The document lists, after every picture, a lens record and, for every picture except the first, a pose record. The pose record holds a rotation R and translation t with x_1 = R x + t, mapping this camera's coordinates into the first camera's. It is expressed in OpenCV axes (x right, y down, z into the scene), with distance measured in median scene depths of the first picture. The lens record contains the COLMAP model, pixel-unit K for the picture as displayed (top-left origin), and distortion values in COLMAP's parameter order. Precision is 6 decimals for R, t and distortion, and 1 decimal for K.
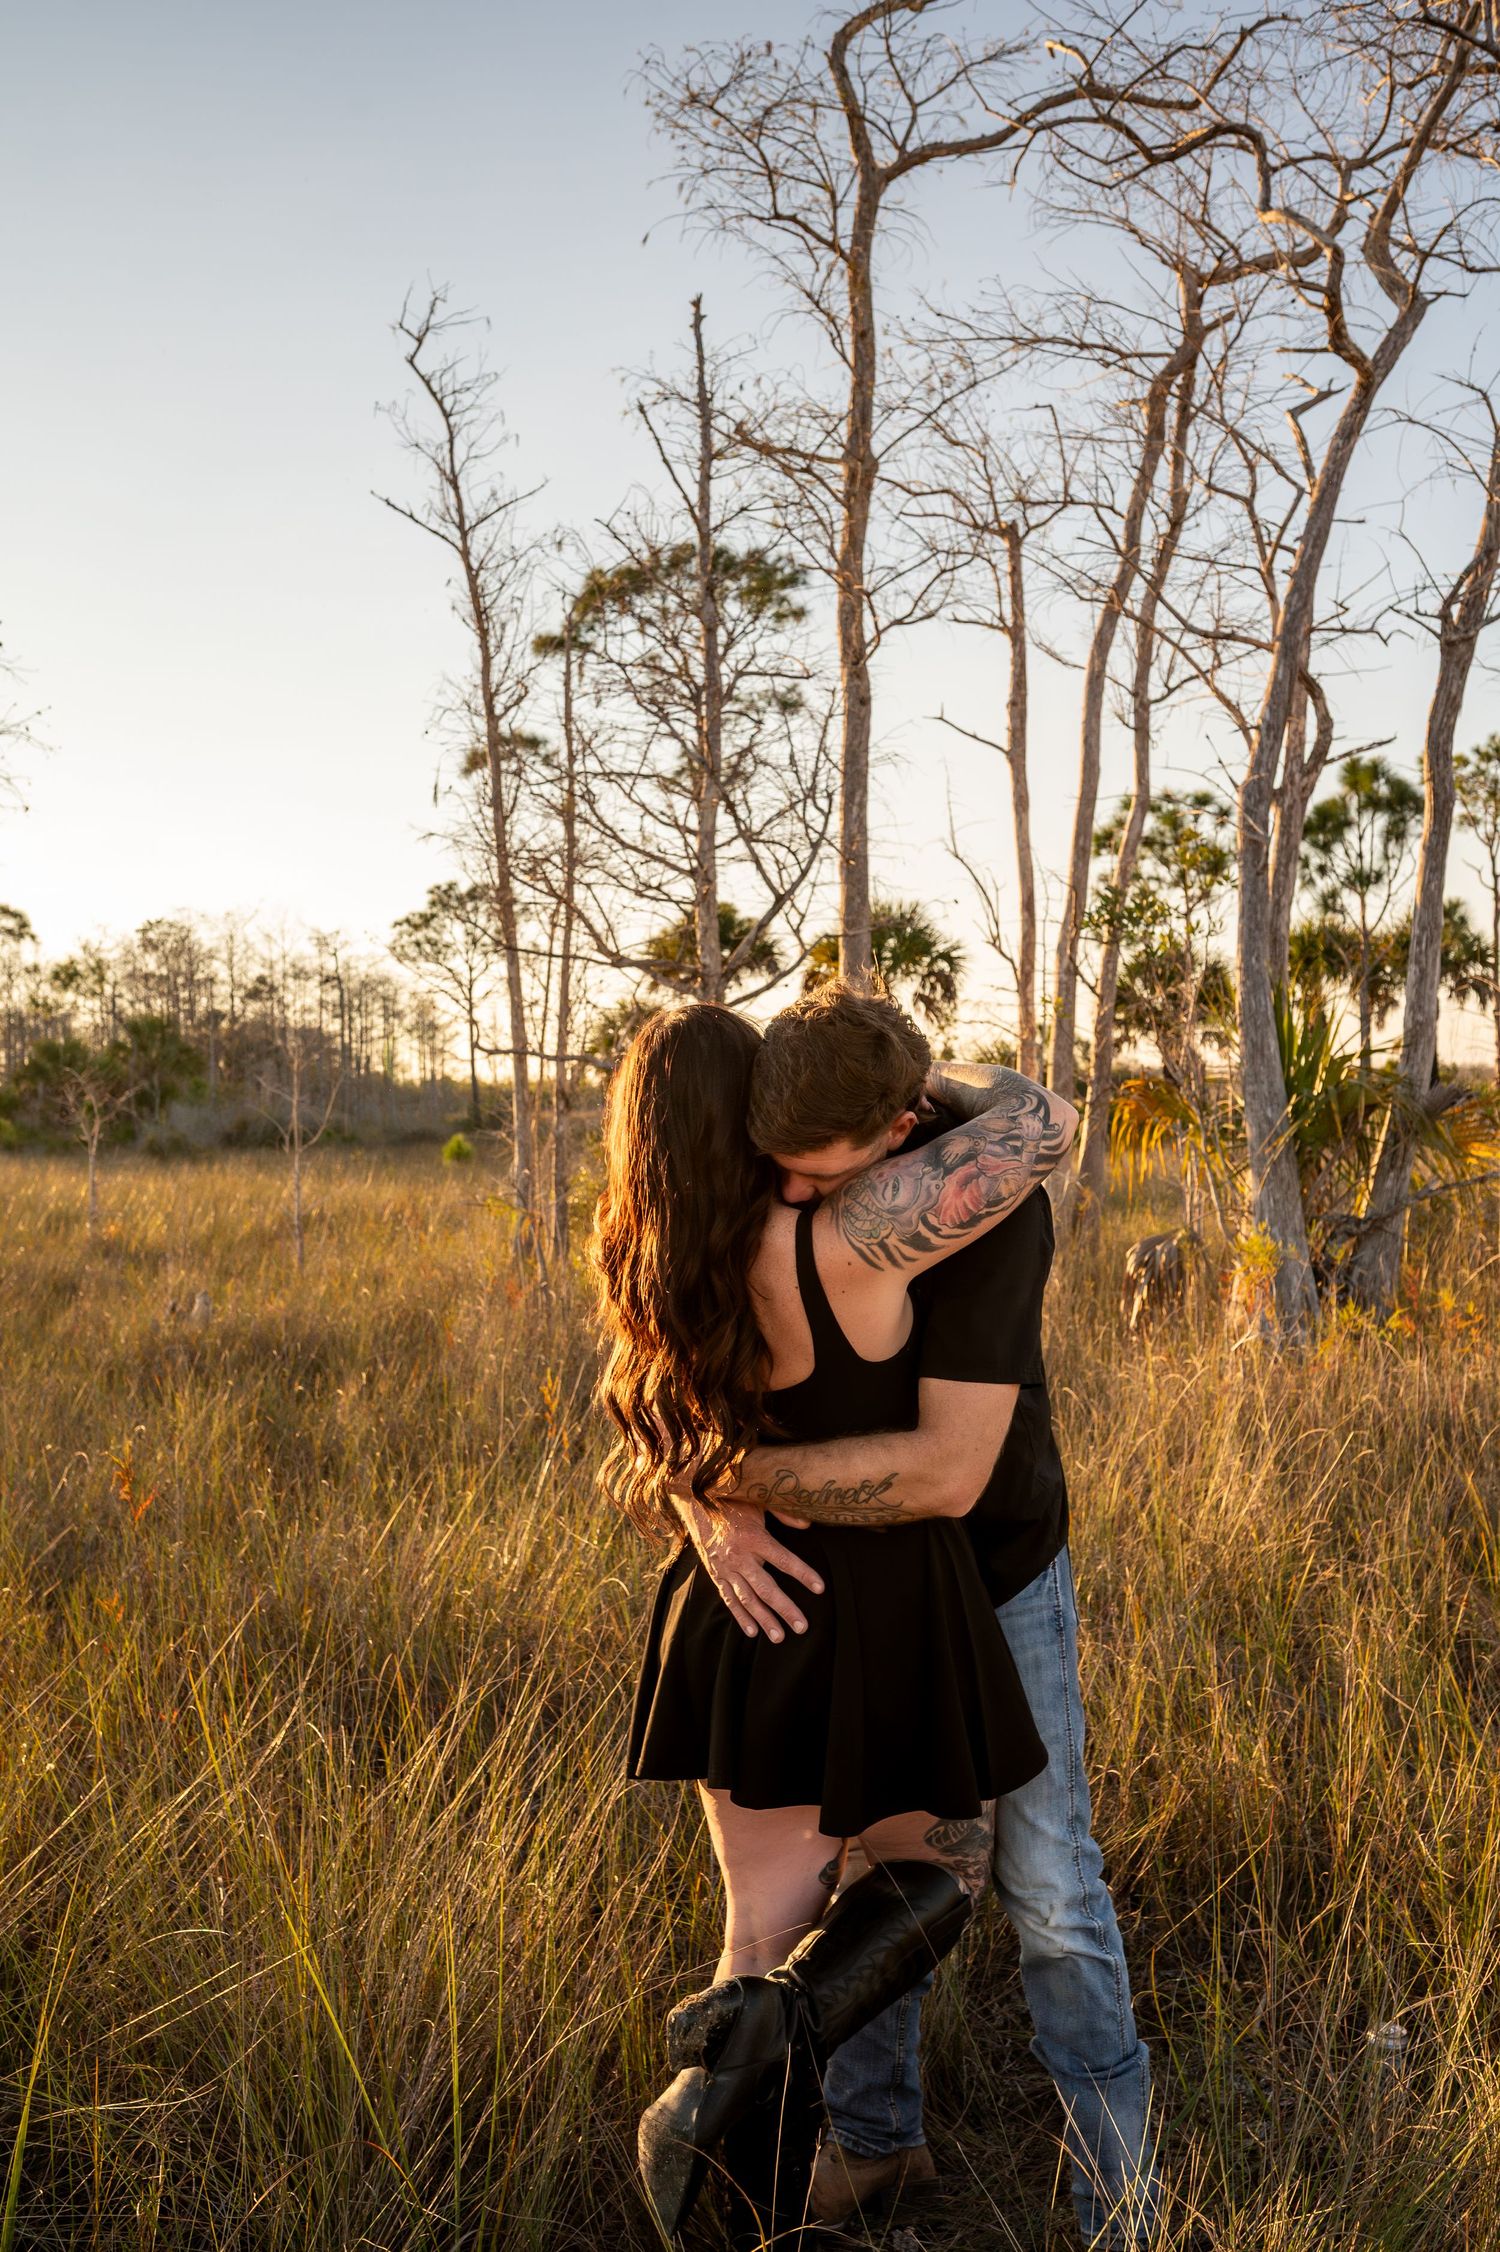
lens RADIAL K [[1989.9, 0, 750.0], [0, 1989.9, 1126.0], [0, 0, 1]] dist [-0.009014, 0.002118]
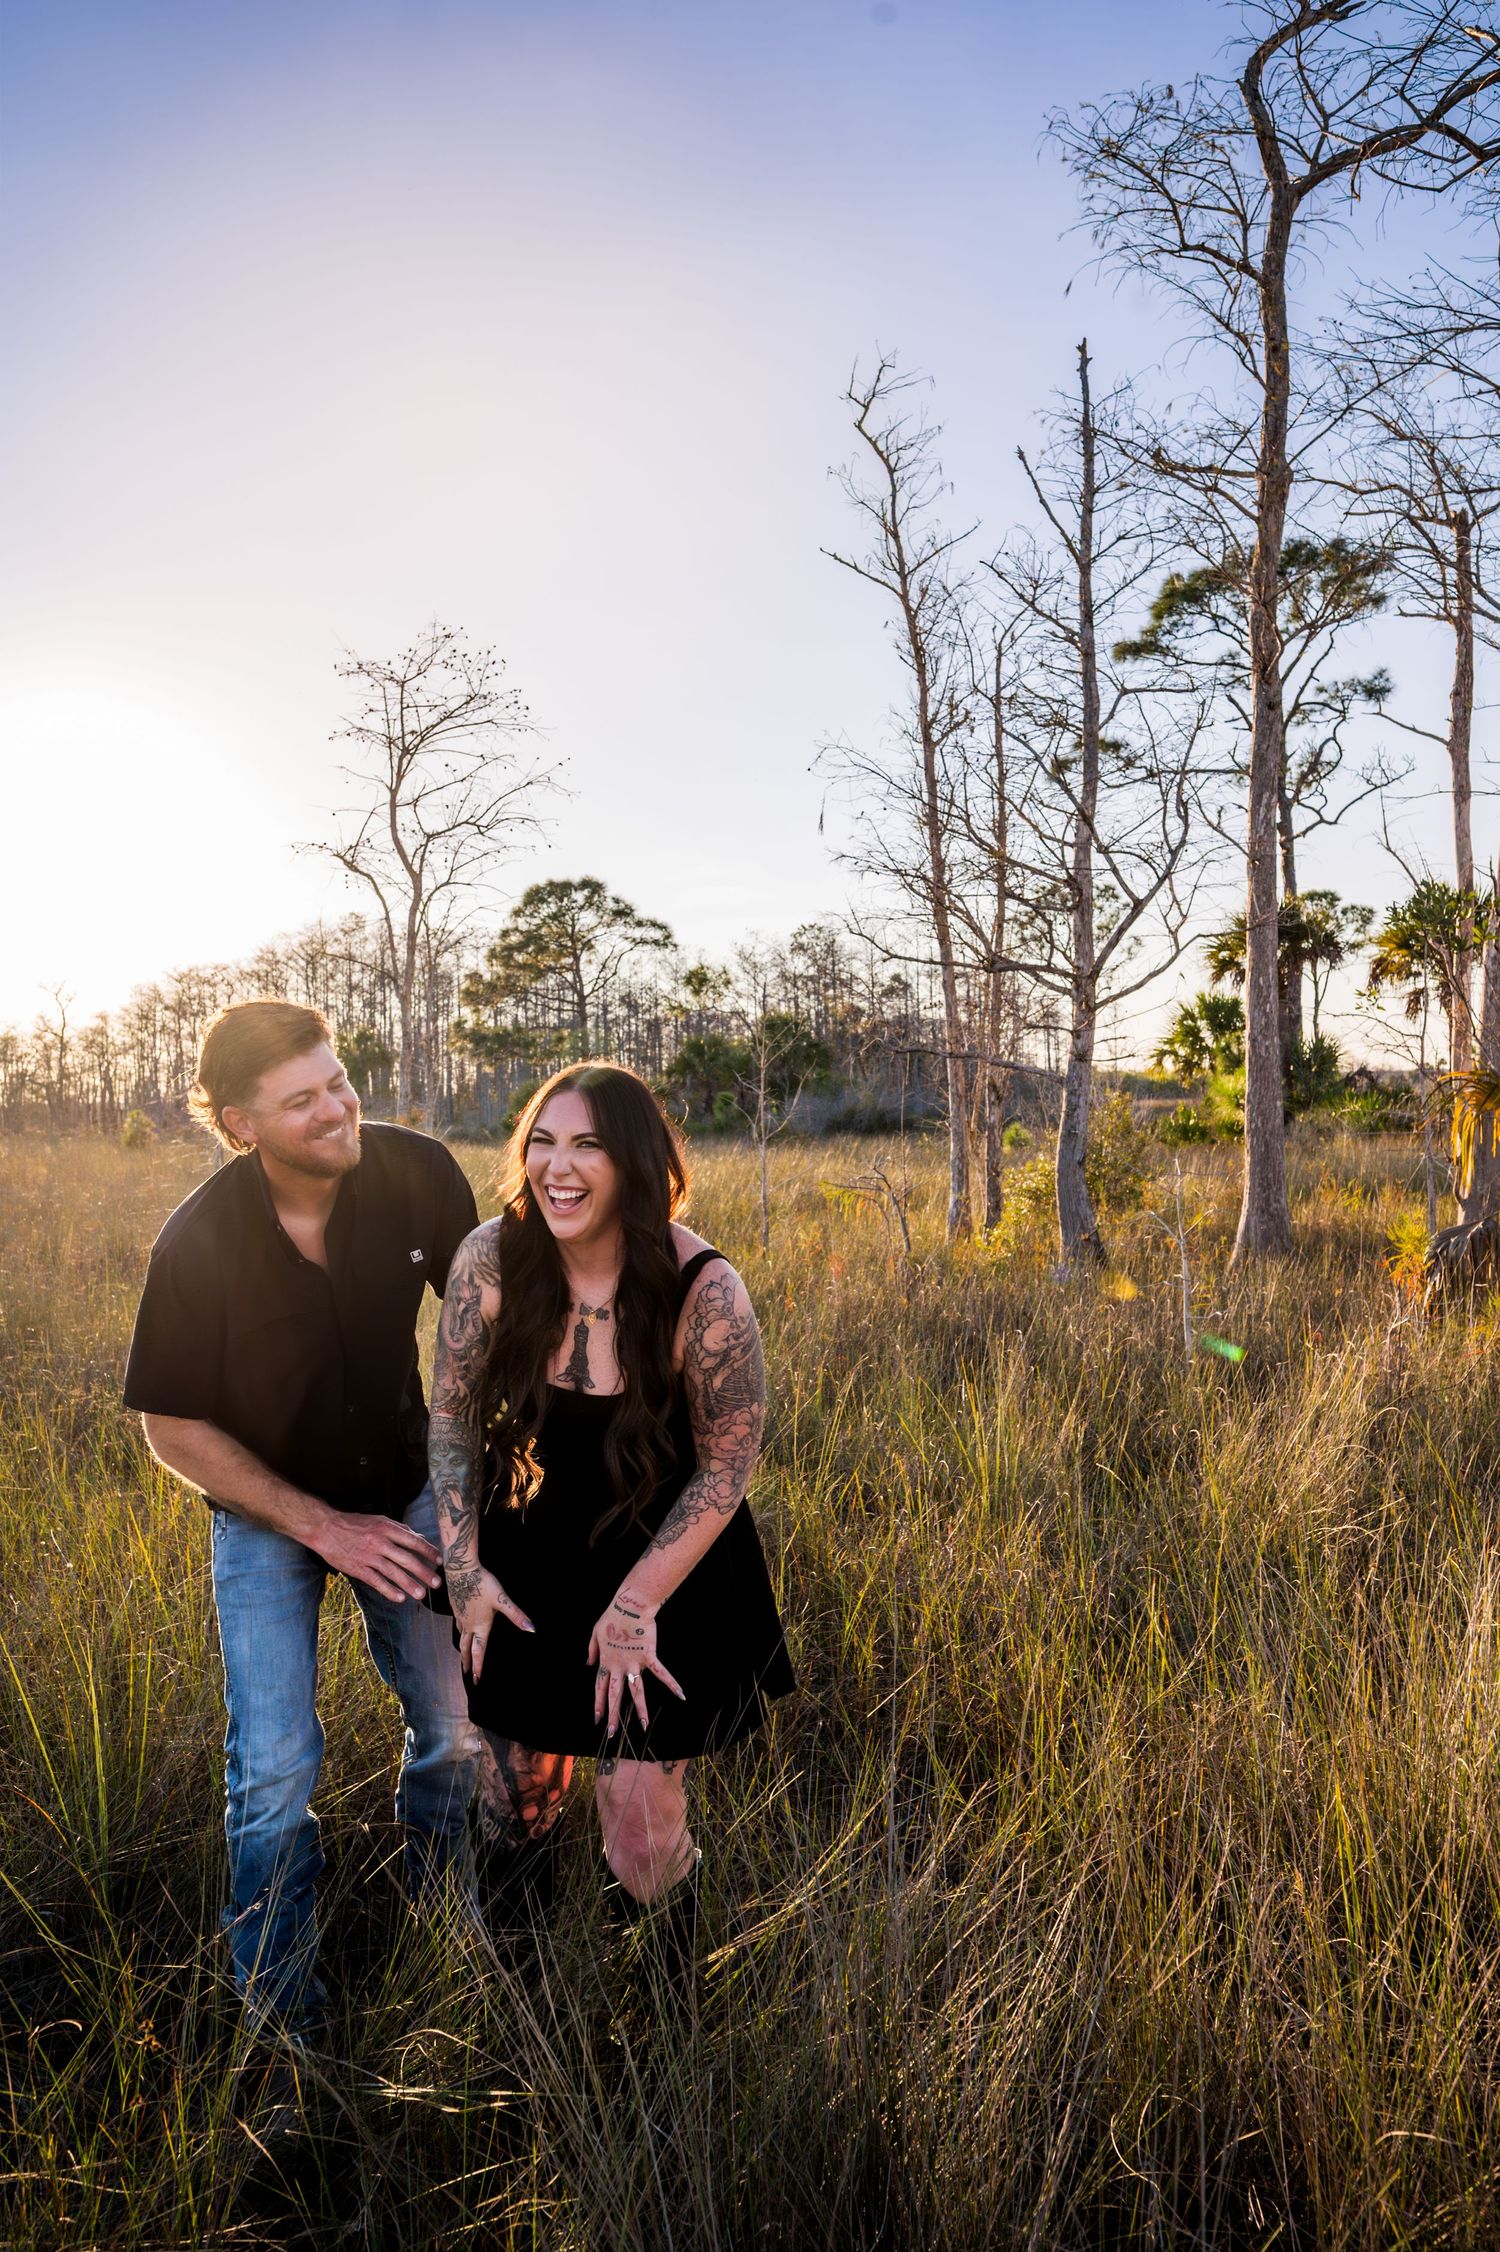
lens RADIAL K [[1900.4, 0, 750.0], [0, 1900.4, 1126.0], [0, 0, 1]] dist [-0.002310, 0.015979]
pose [[0.945361, 0.000113, -0.326026, 0.118839], [0.002316, 0.999972, 0.007061, -0.002178], [0.326018, -0.007430, 0.945334, -0.025569]]
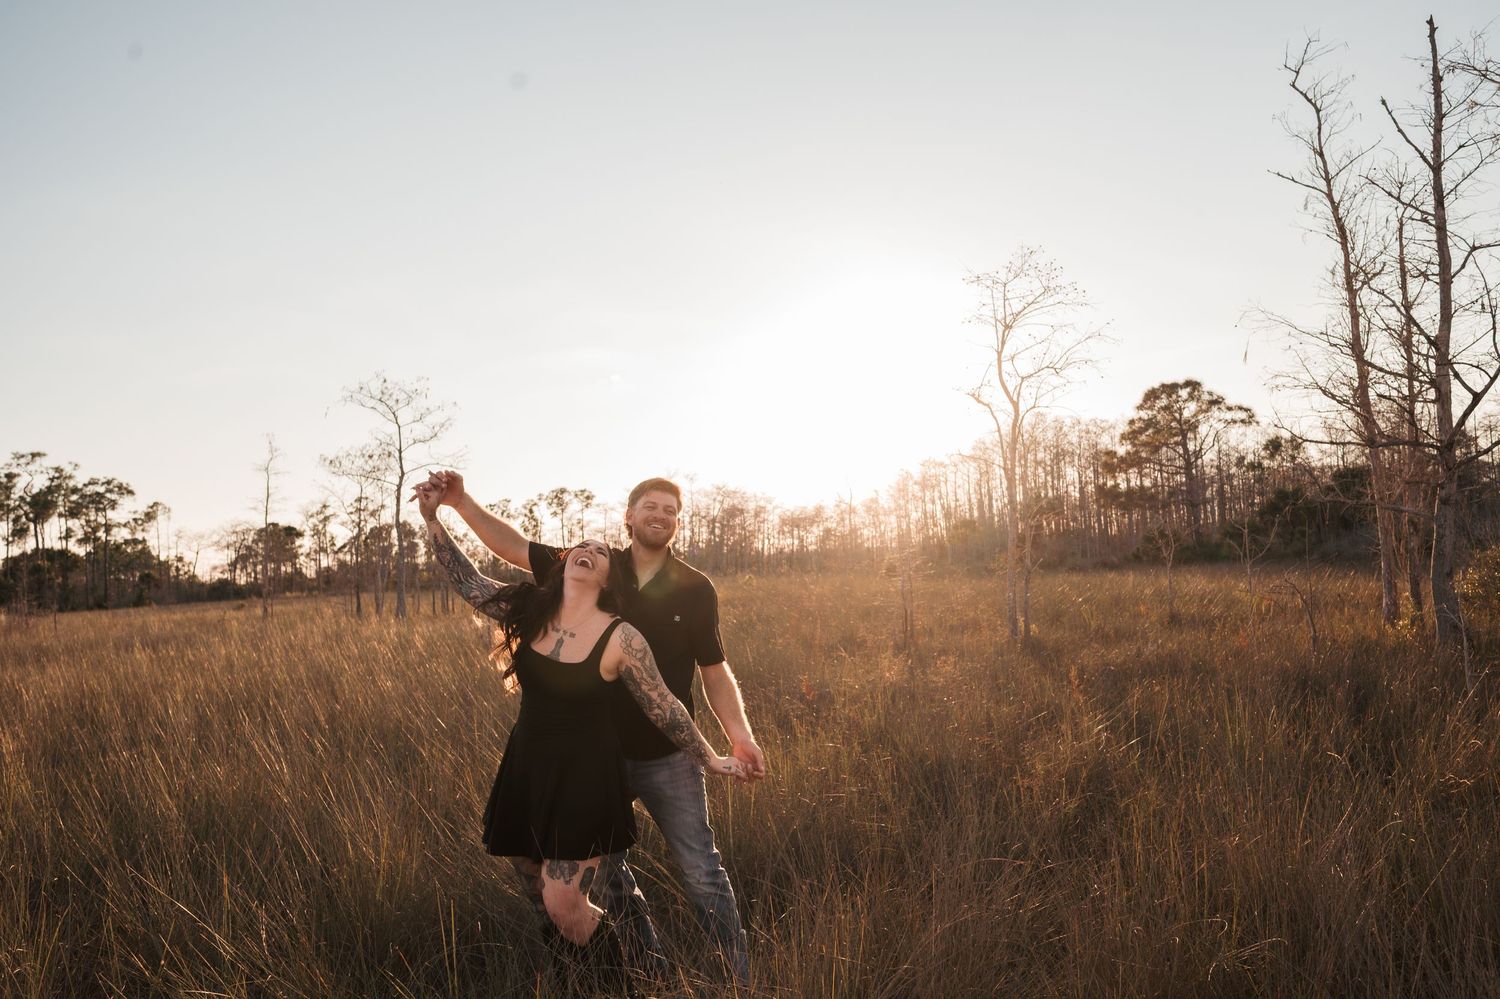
lens RADIAL K [[1325.4, 0, 750.0], [0, 1325.4, 499.5], [0, 0, 1]] dist [-0.009014, 0.002118]
pose [[0.723625, -0.051768, -0.688250, 0.246677], [0.029483, 0.998591, -0.044113, -0.003399], [0.689564, 0.011630, 0.724132, -0.112317]]
